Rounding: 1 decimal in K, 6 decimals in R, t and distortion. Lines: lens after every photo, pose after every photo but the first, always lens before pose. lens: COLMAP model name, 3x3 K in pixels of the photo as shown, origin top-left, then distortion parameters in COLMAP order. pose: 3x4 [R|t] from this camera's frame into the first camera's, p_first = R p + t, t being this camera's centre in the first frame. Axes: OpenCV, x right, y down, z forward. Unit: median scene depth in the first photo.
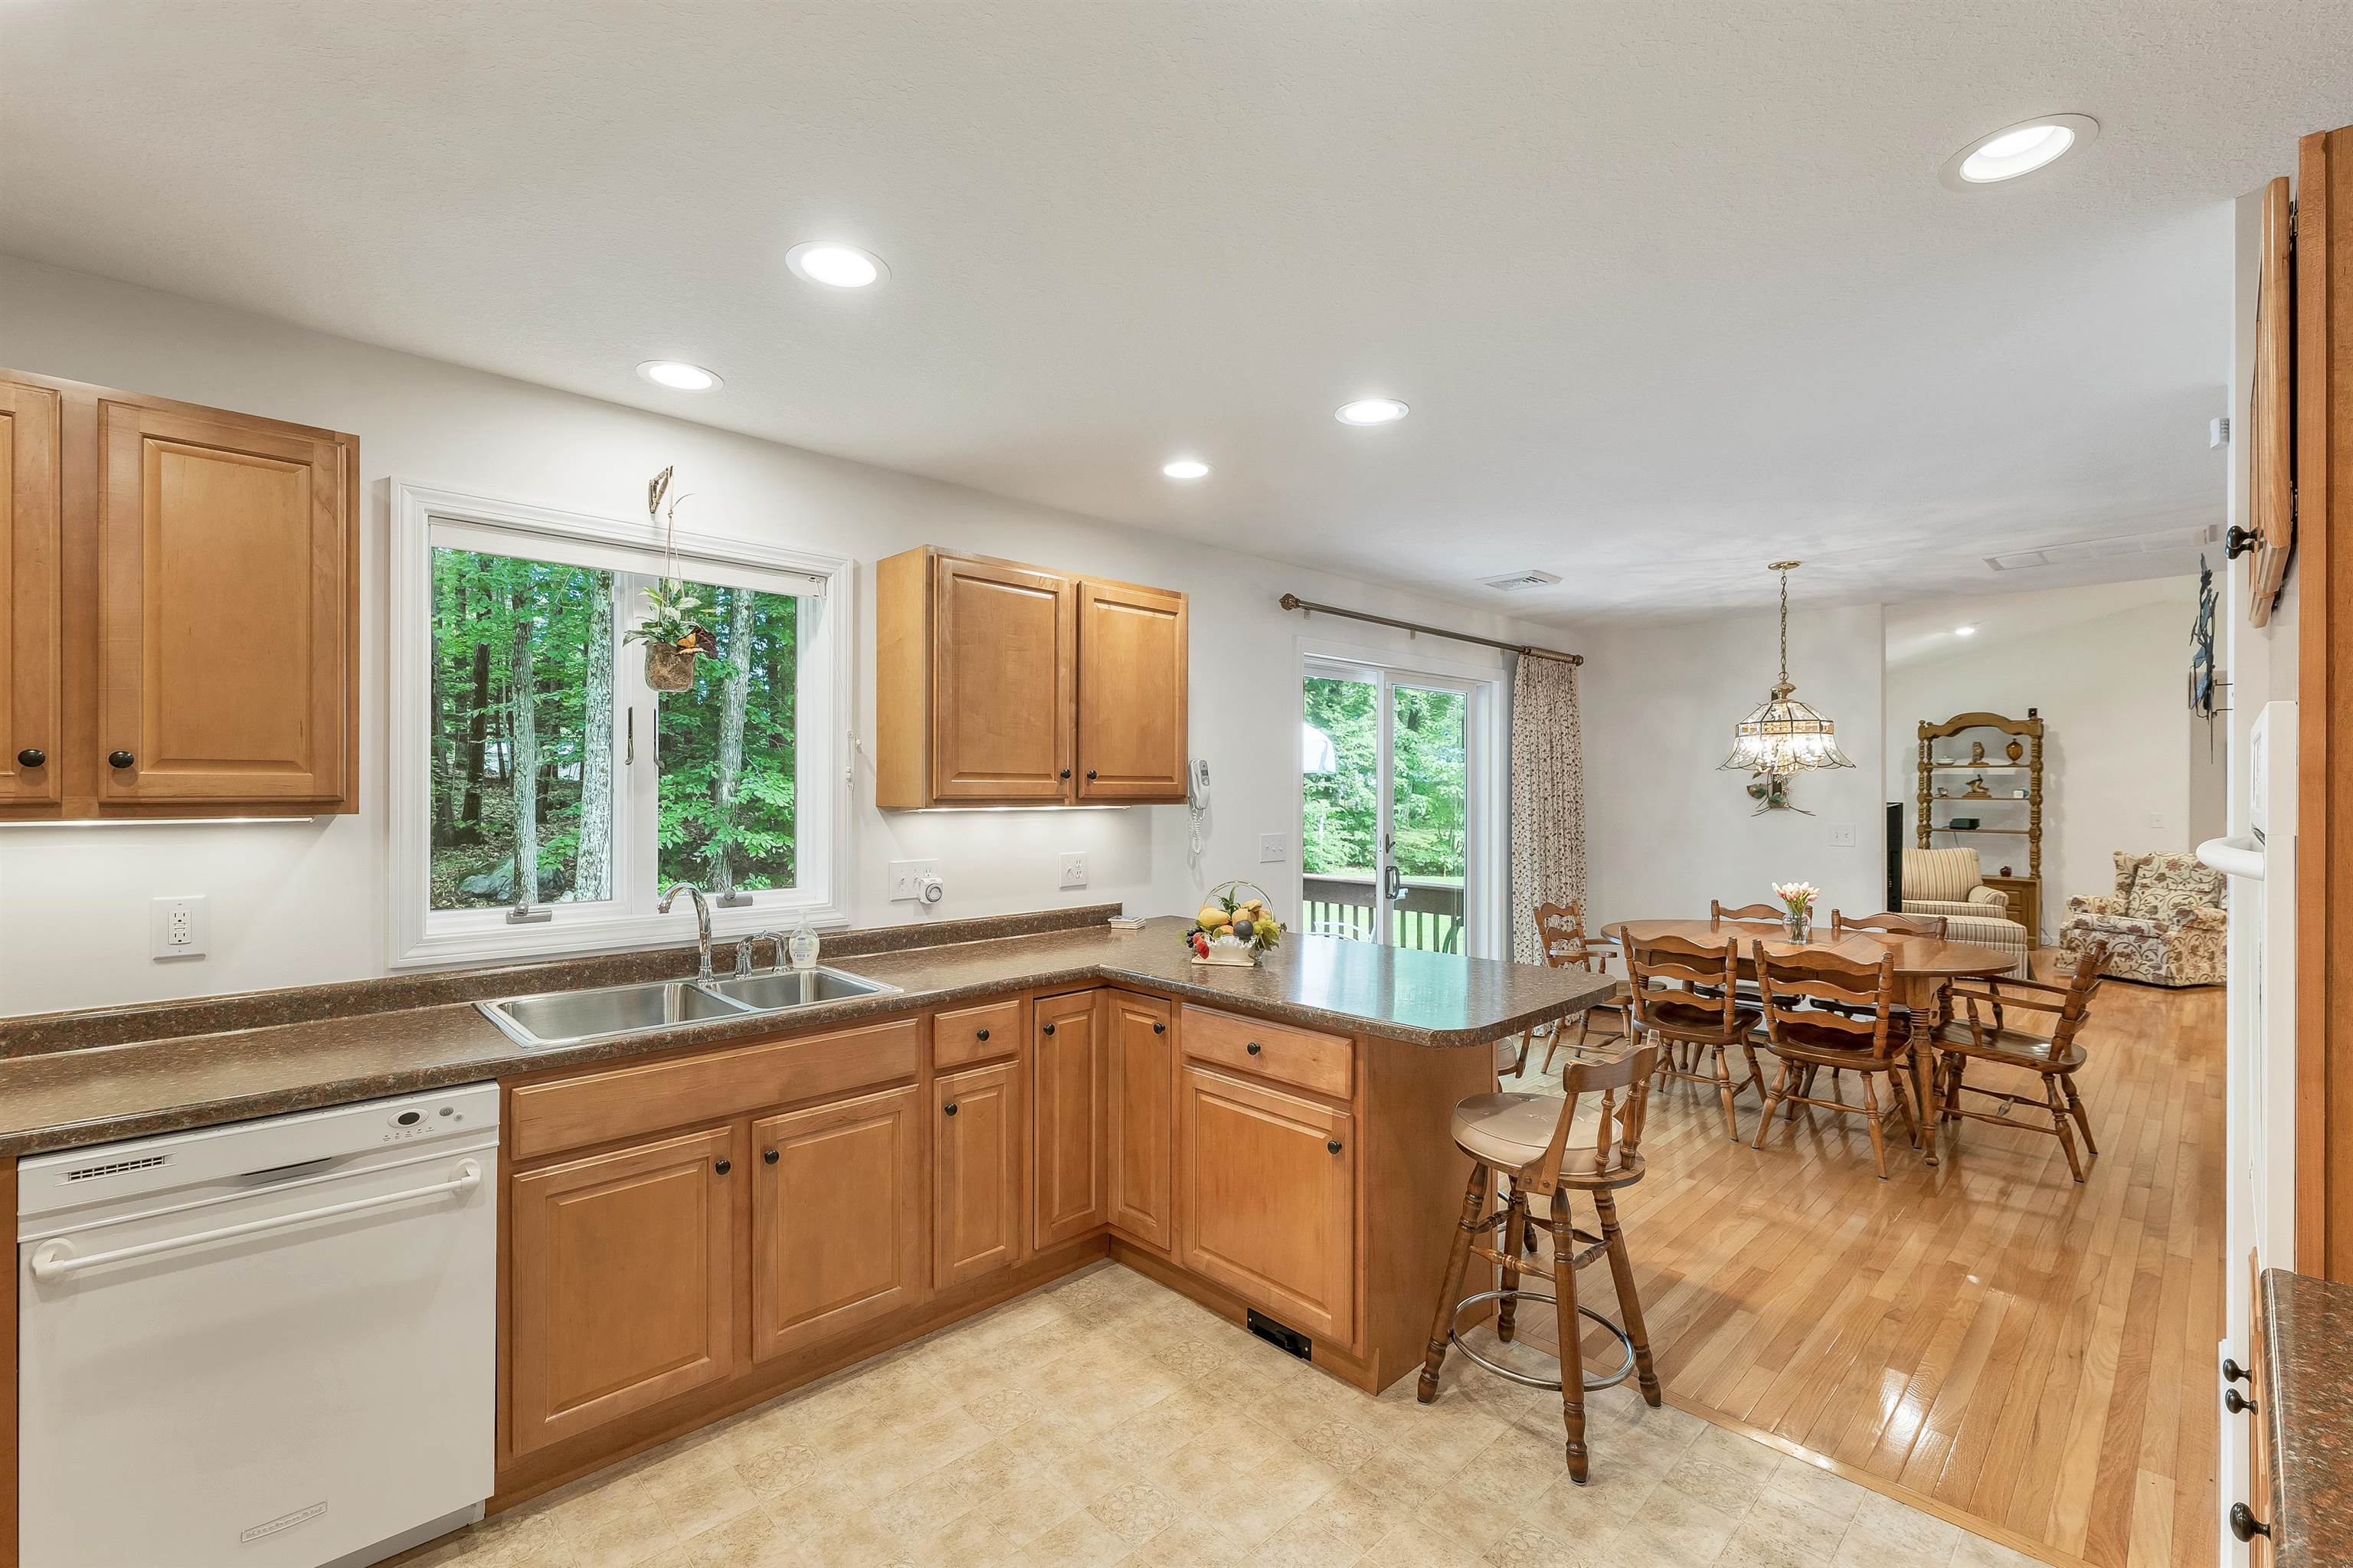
lens RADIAL K [[1017.4, 0, 1173.9], [0, 1017.4, 785.0], [0, 0, 1]] dist [0.004341, -0.000561]
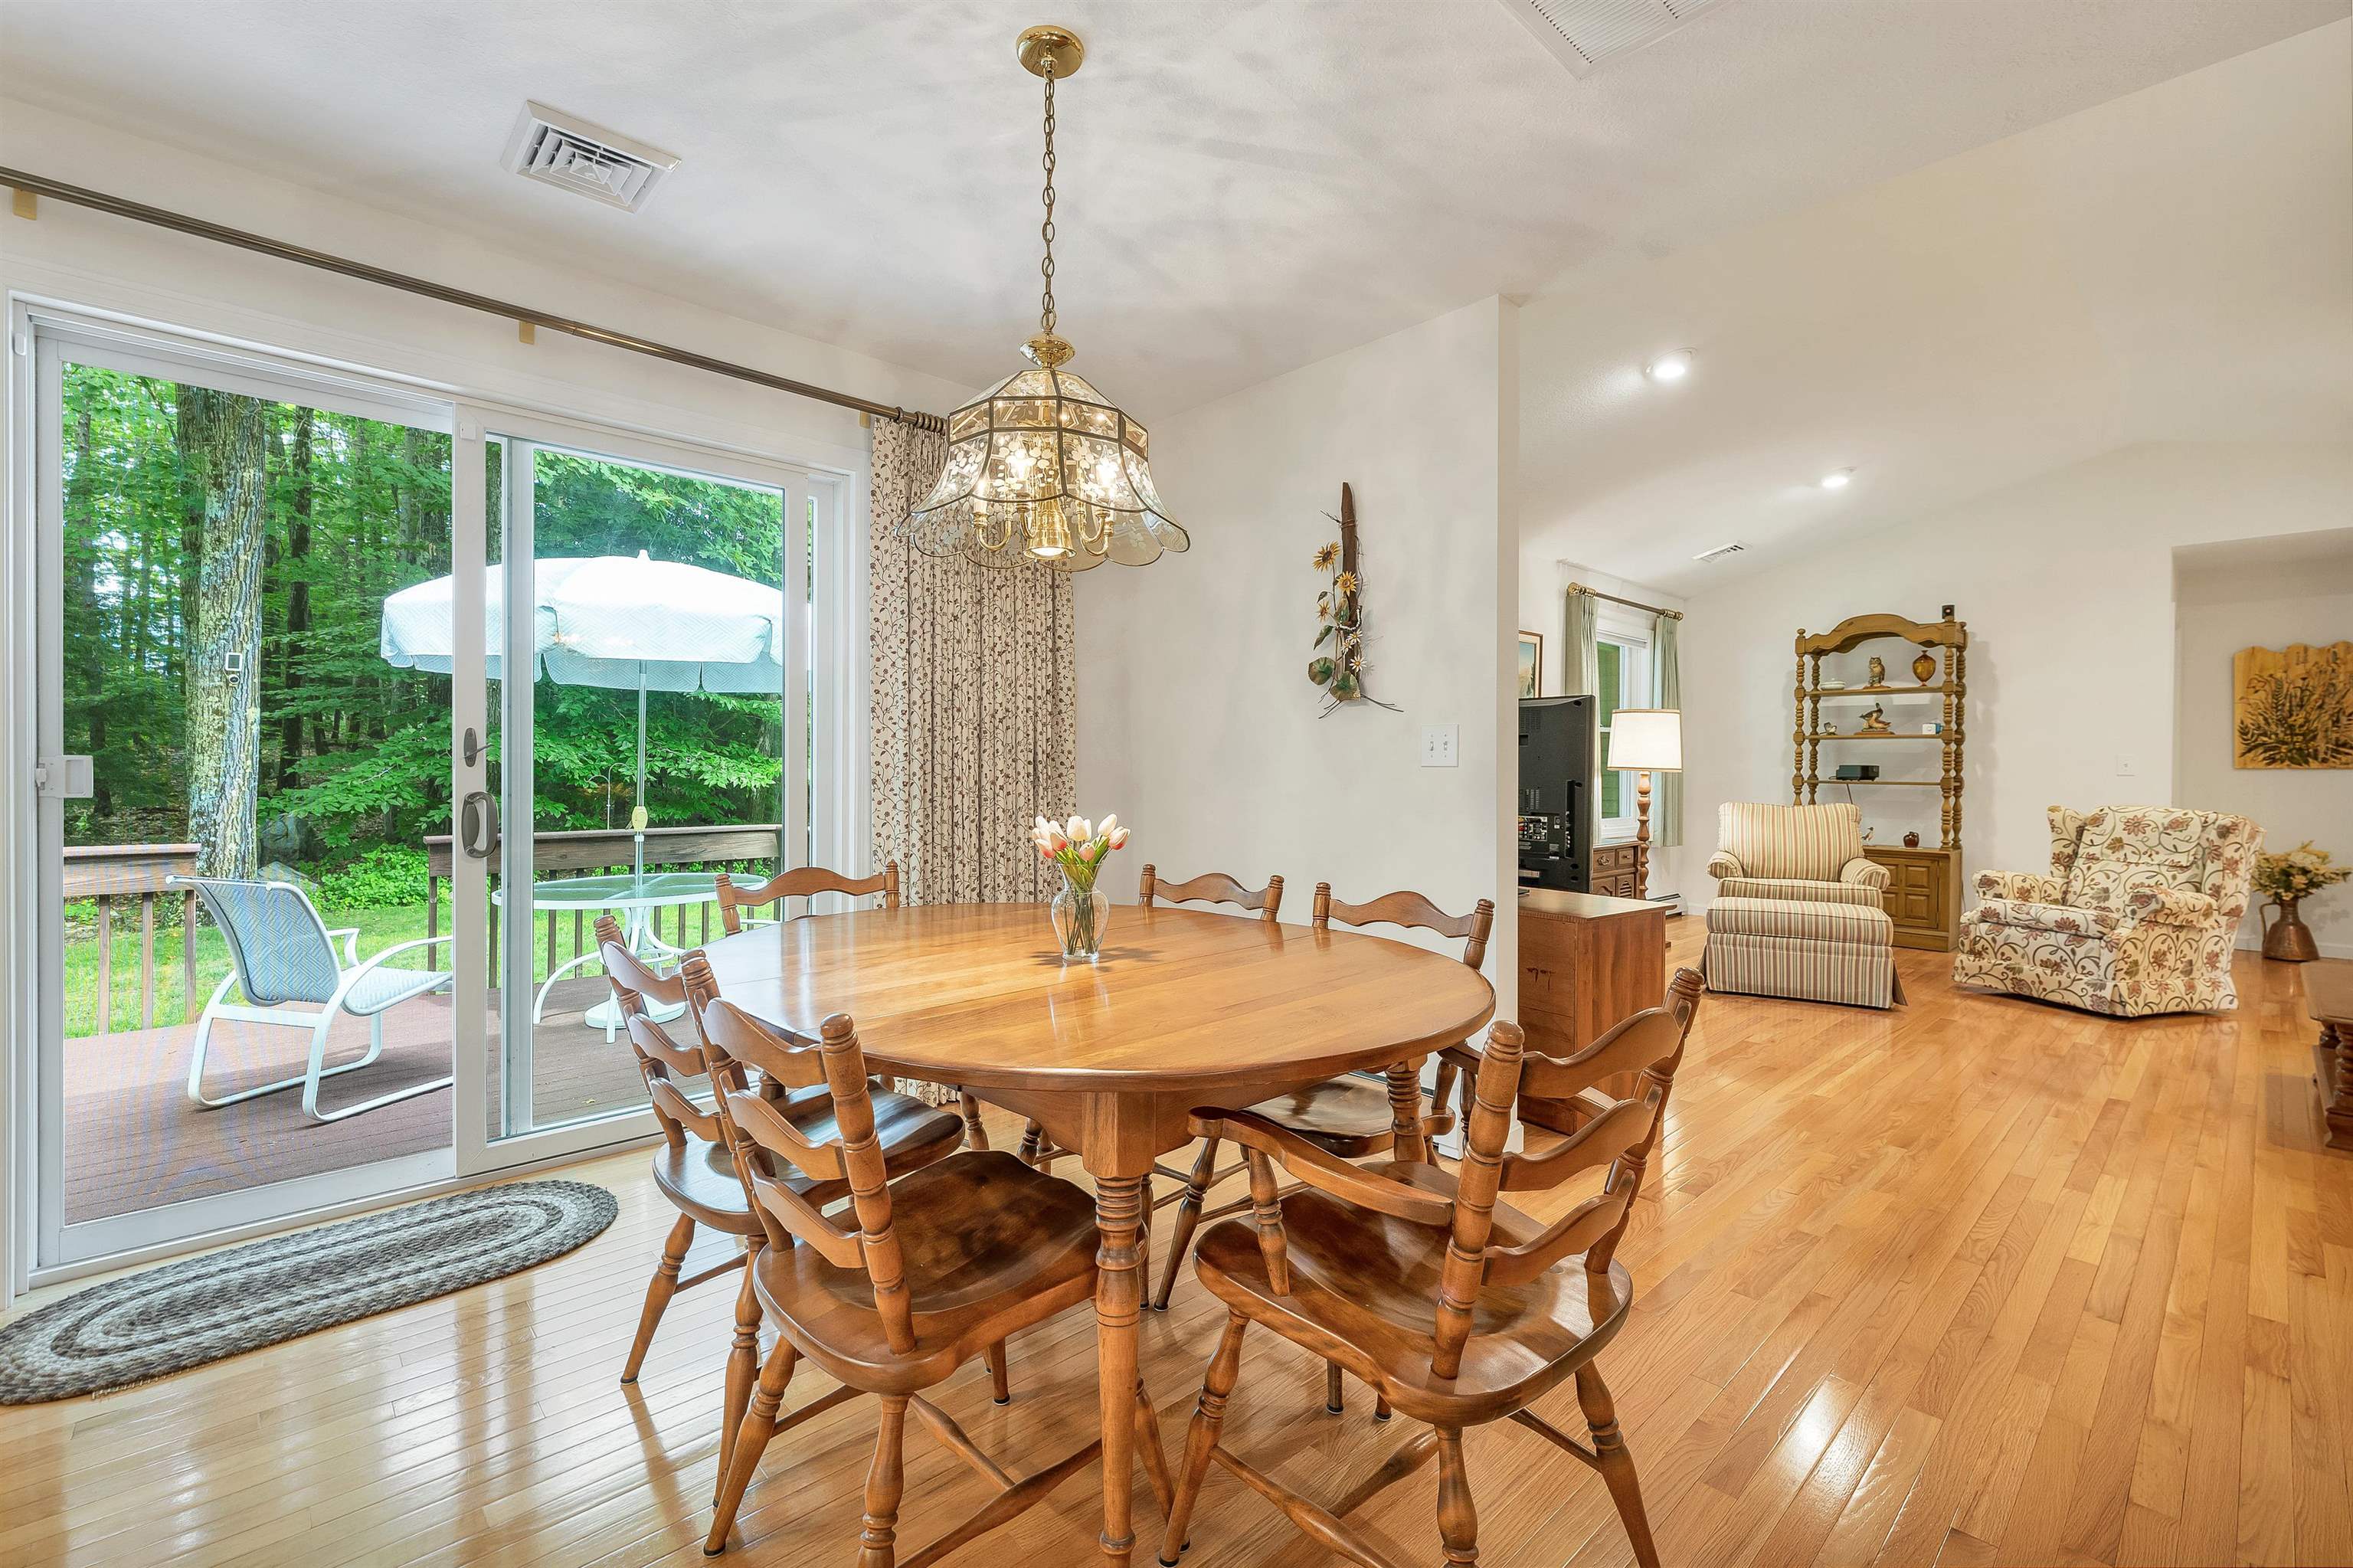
lens RADIAL K [[1017.4, 0, 1176.5], [0, 1017.4, 773.7], [0, 0, 1]] dist [0.004341, -0.000561]
pose [[0.999770, 0.004970, -0.020867, 0.384127], [-0.004837, 0.999968, 0.006375, 0.044364], [0.020898, -0.006272, 0.999762, 0.339793]]
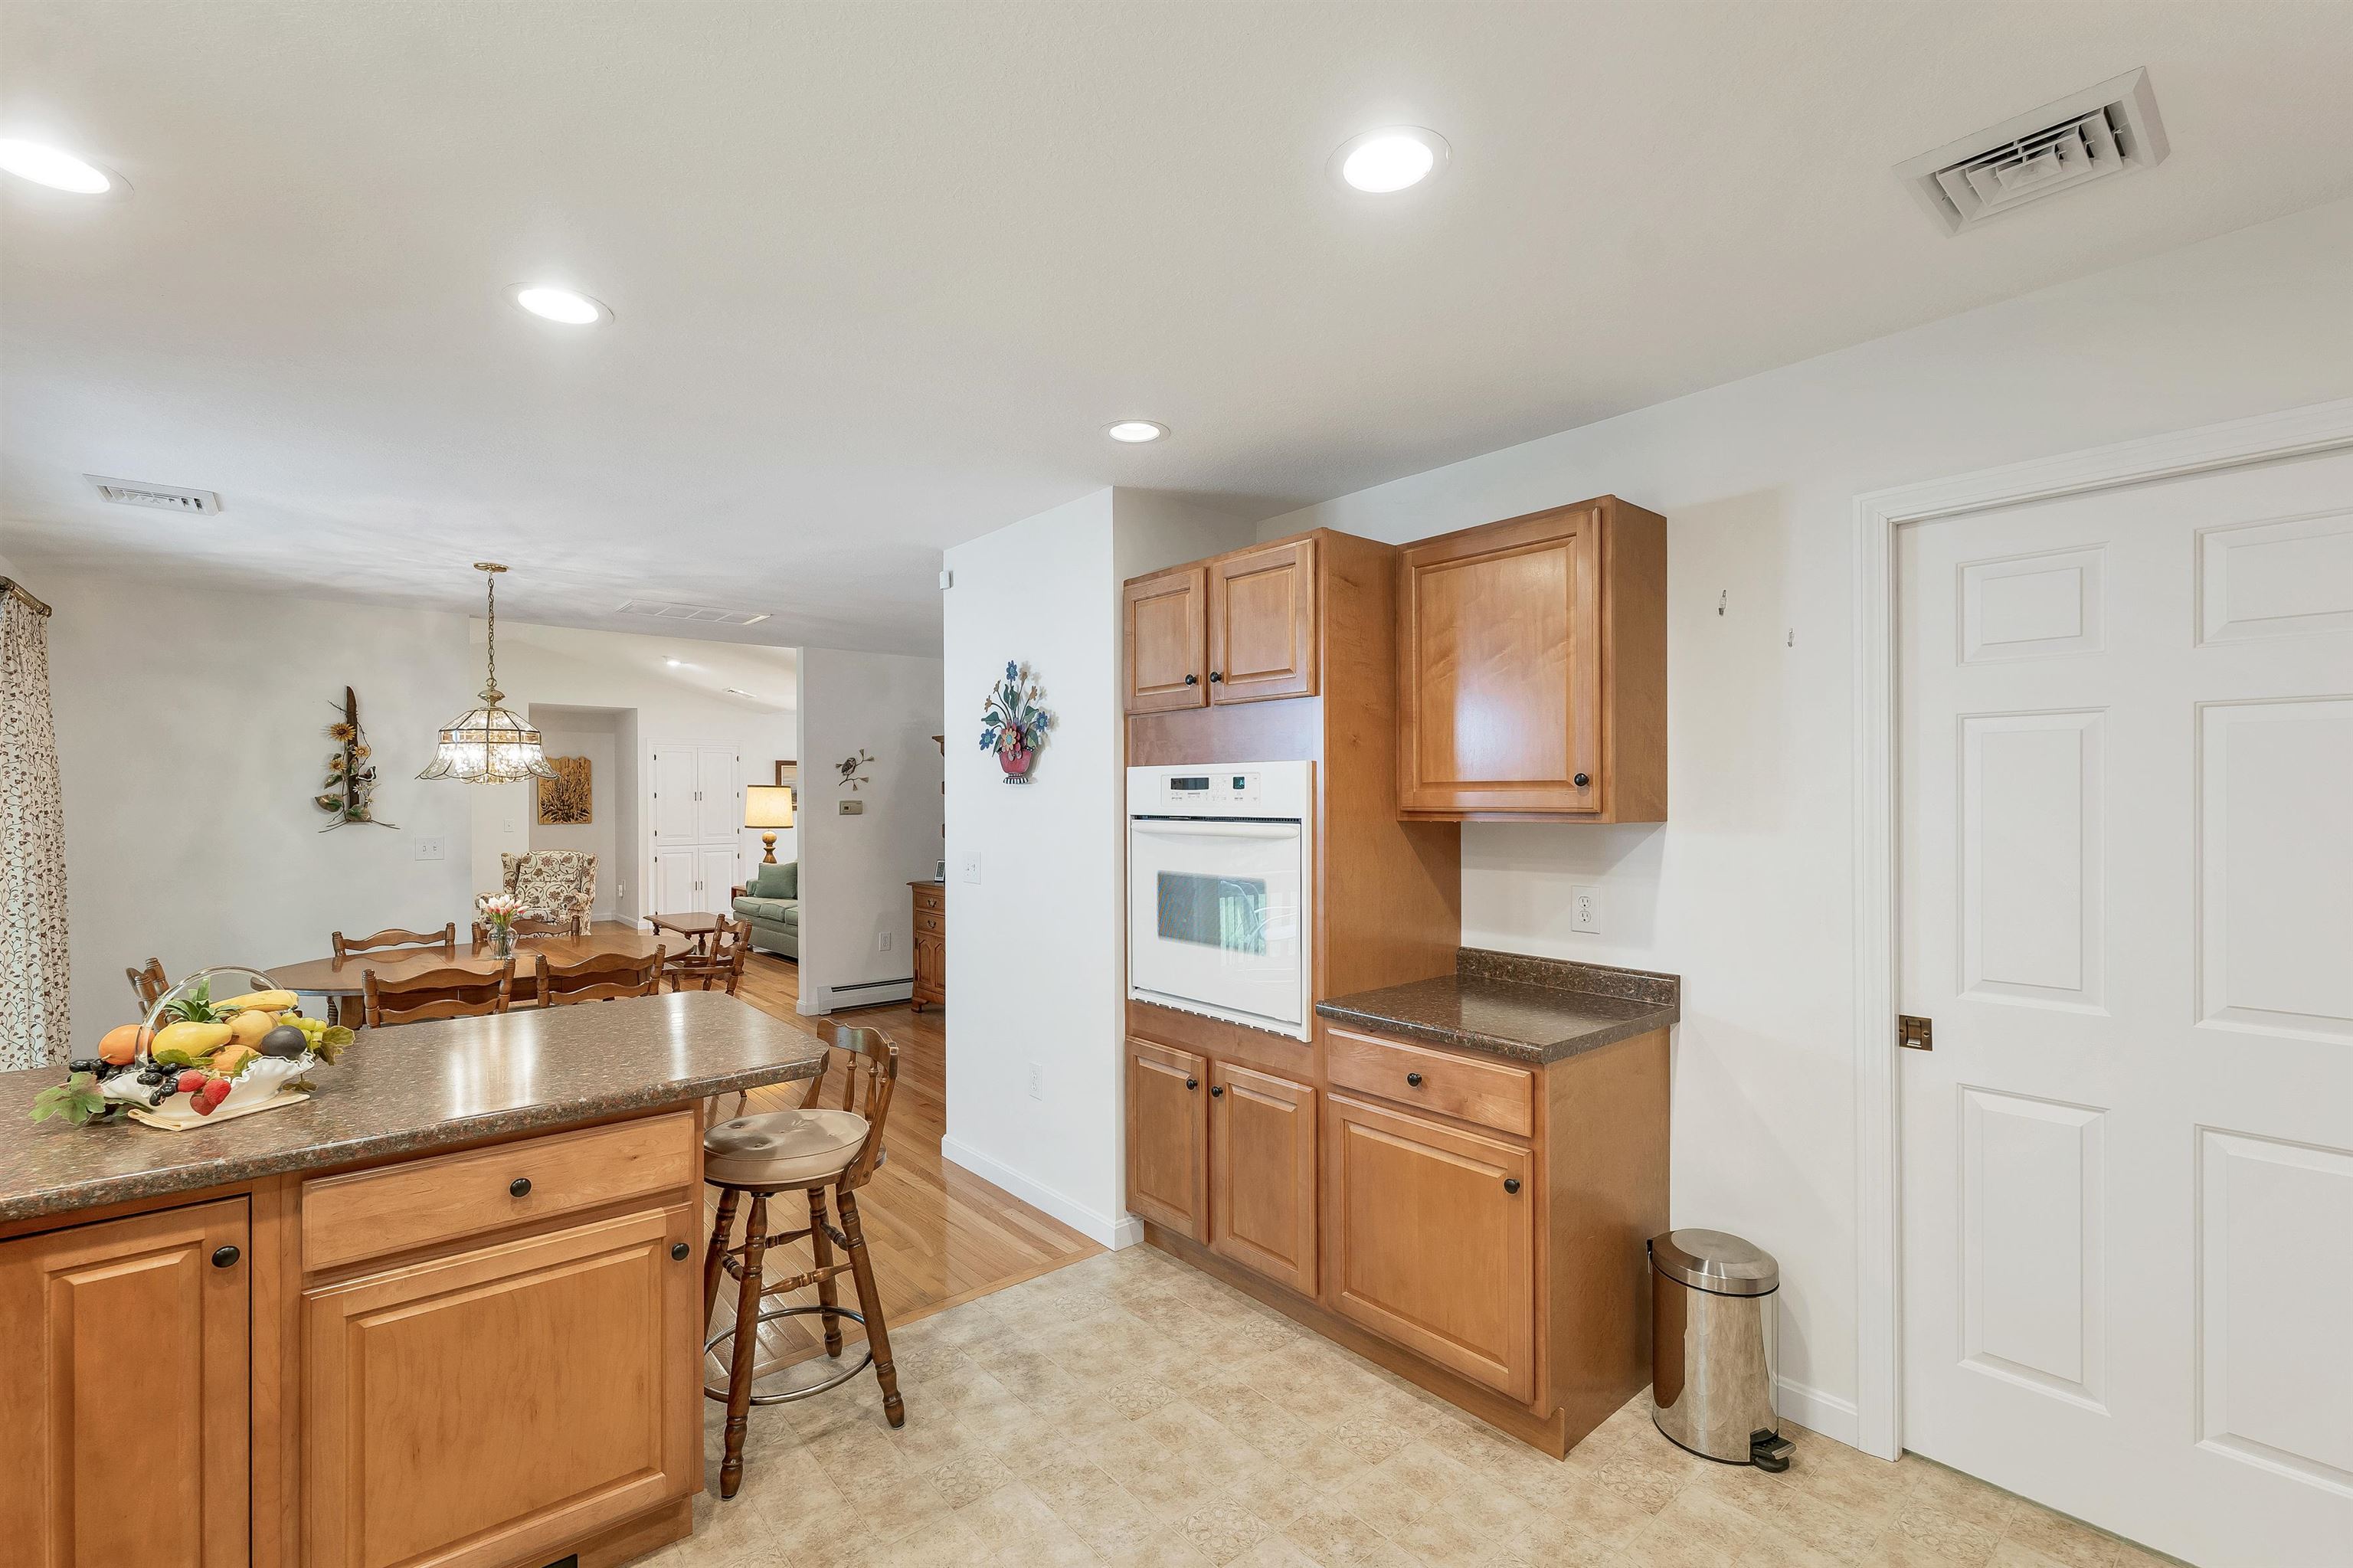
lens RADIAL K [[1017.4, 0, 1177.3], [0, 1017.4, 804.3], [0, 0, 1]] dist [0.004341, -0.000561]
pose [[0.062588, -0.008957, 0.997999, -0.187508], [0.000568, 0.999960, 0.008939, -0.000305], [-0.998039, 0.000007, 0.062591, 0.172897]]
